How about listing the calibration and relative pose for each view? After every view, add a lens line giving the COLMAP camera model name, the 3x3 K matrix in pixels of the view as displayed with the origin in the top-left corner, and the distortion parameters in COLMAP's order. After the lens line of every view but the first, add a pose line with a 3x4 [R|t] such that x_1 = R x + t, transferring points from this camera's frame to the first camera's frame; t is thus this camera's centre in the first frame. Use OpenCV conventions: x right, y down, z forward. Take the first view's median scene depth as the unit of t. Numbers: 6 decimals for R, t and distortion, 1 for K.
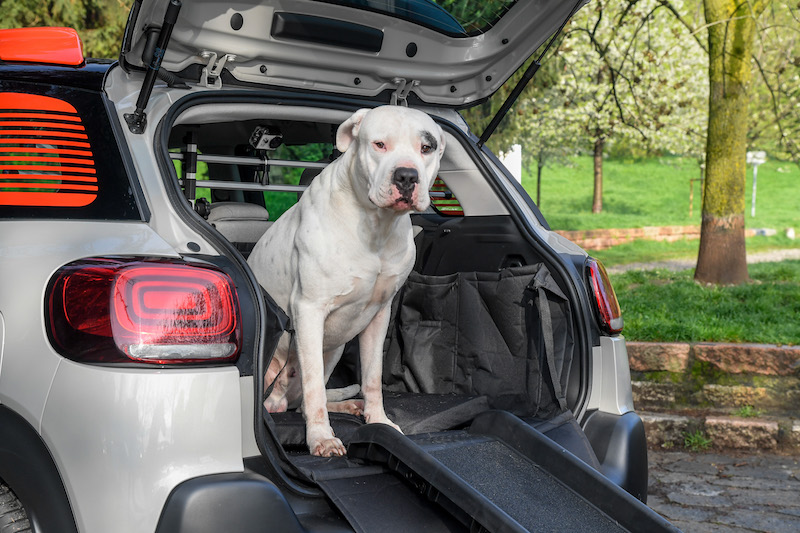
lens RADIAL K [[1262.3, 0, 399.1], [0, 1262.3, 276.8], [0, 0, 1]] dist [0.312815, 0.066407]
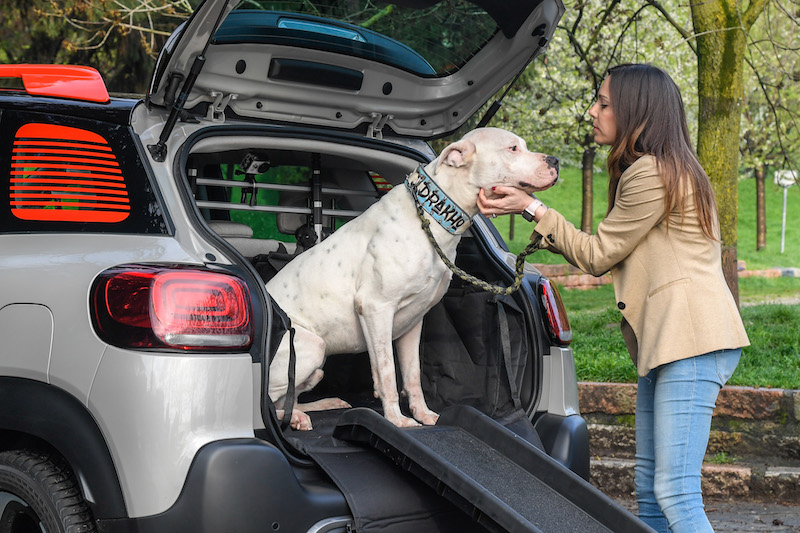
lens RADIAL K [[1796.0, 0, 492.1], [0, 1796.0, 265.5], [0, 0, 1]] dist [0.373637, 0.565278]
pose [[0.995125, 0.018826, 0.096804, -0.048660], [-0.015285, 0.999191, -0.037194, 0.034134], [-0.097425, 0.035533, 0.994608, -0.570962]]
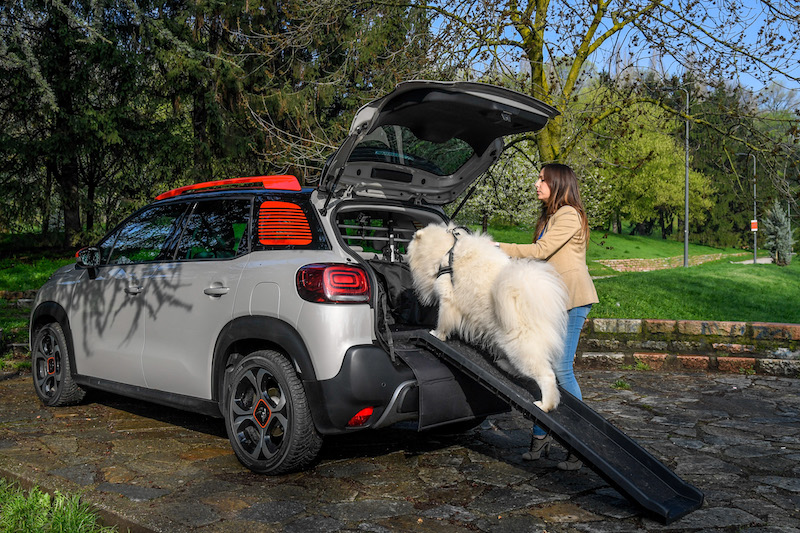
lens RADIAL K [[753.5, 0, 399.1], [0, 753.5, 281.4], [0, 0, 1]] dist [-0.040435, -0.003230]
pose [[0.998874, 0.001576, 0.047423, -0.102644], [-0.000712, 0.999834, -0.018221, 0.036997], [-0.047444, 0.018167, 0.998709, -0.414278]]
